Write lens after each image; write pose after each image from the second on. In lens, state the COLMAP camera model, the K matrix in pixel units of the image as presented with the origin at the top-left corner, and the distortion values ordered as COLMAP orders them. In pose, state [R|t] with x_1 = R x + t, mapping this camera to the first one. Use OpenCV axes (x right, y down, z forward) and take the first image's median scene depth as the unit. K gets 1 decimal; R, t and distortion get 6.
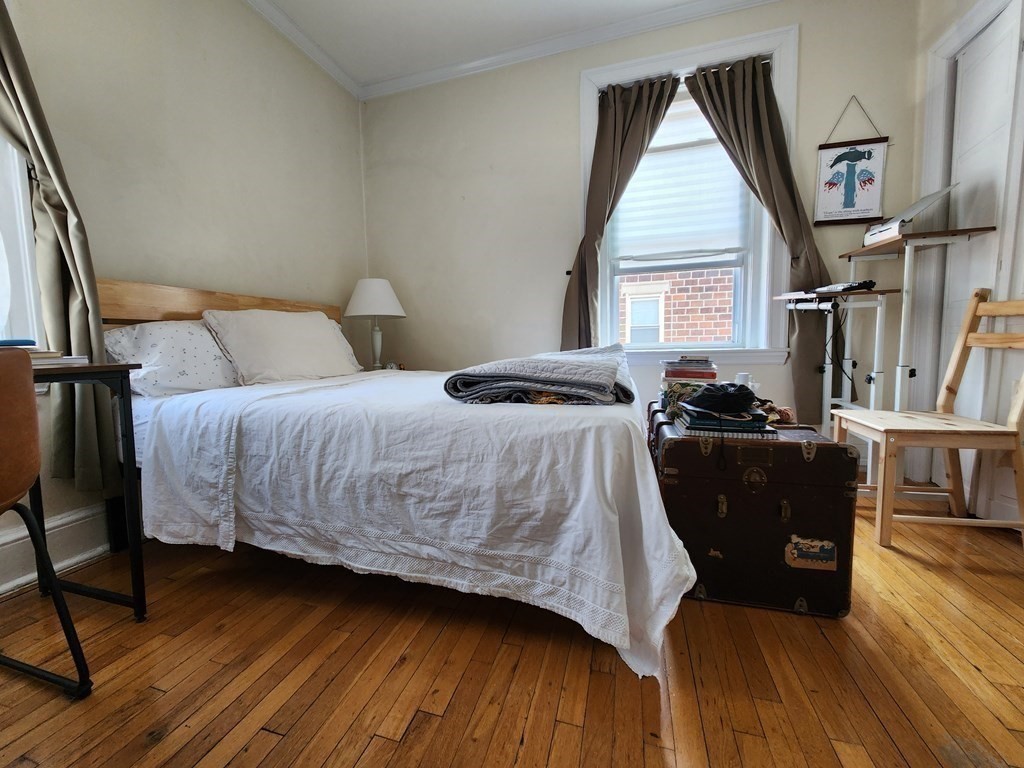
lens RADIAL K [[419.3, 0, 504.0], [0, 419.3, 375.0], [0, 0, 1]] dist [0.006235, -0.002418]
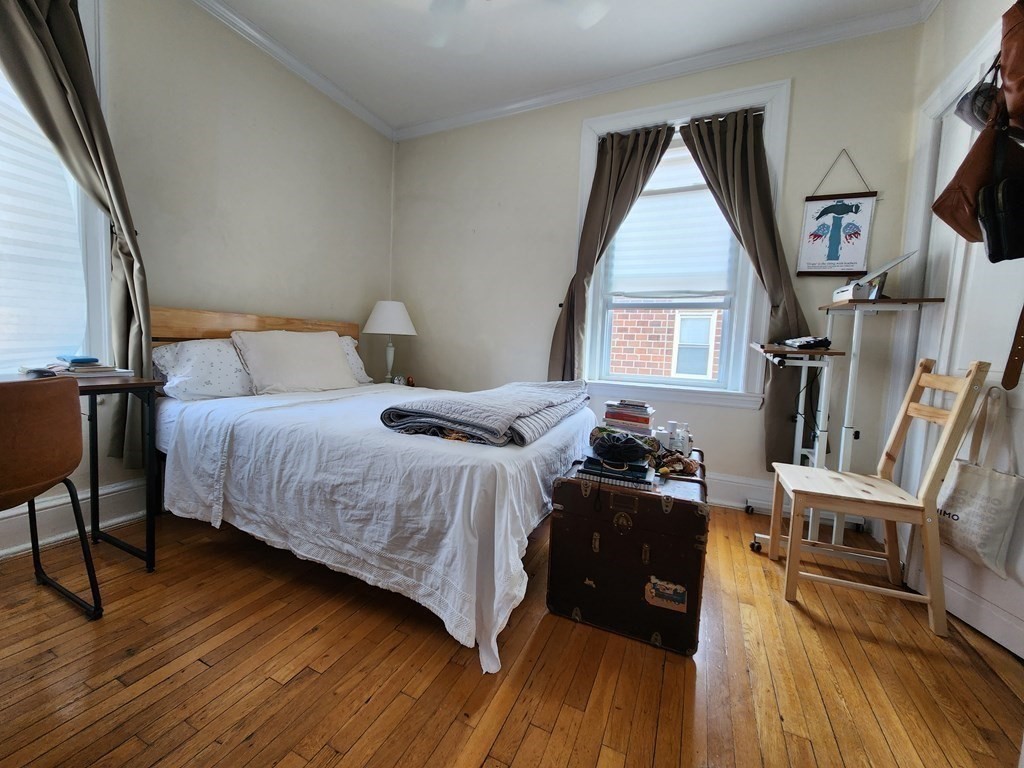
lens RADIAL K [[419.3, 0, 501.4], [0, 419.3, 375.3], [0, 0, 1]] dist [0.006235, -0.002418]
pose [[0.987316, 0.073717, -0.140615, 0.335844], [-0.074683, 0.997206, -0.001595, -0.106512], [0.140104, 0.012077, 0.990063, -0.156036]]
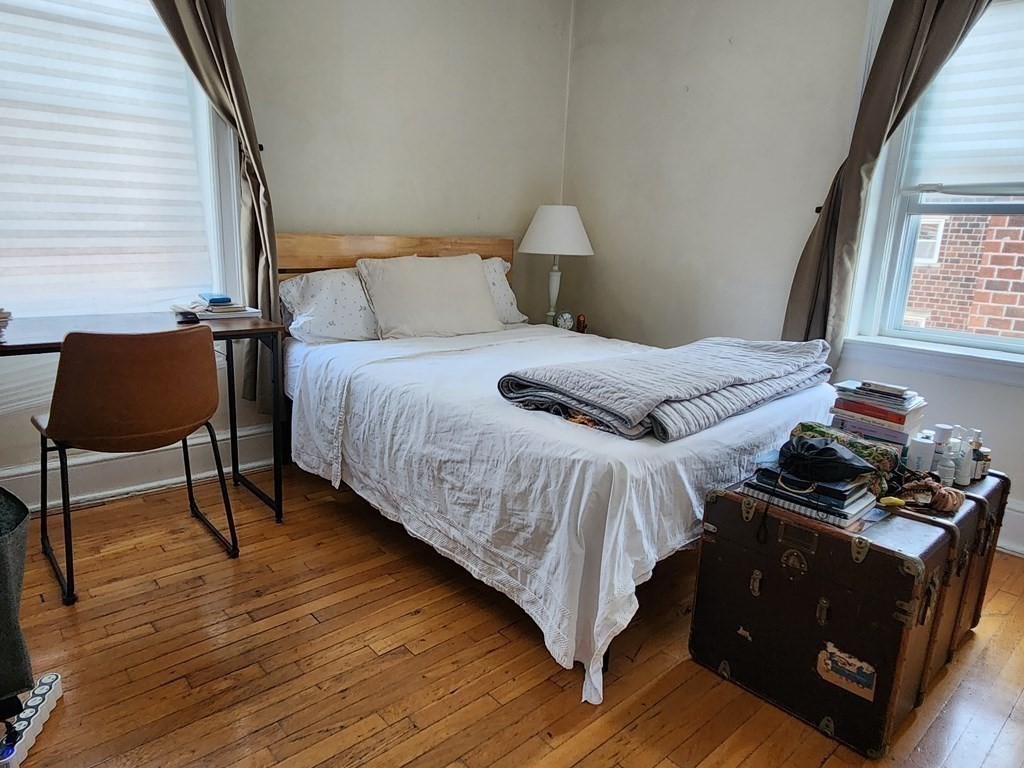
lens RADIAL K [[655.8, 0, 505.2], [0, 655.8, 385.4], [0, 0, 1]] dist [-0.001281, 0.008629]
pose [[0.853183, 0.171274, -0.492691, 0.575009], [-0.095836, 0.979946, 0.174701, -0.218970], [0.512733, -0.101834, 0.852487, -0.284291]]
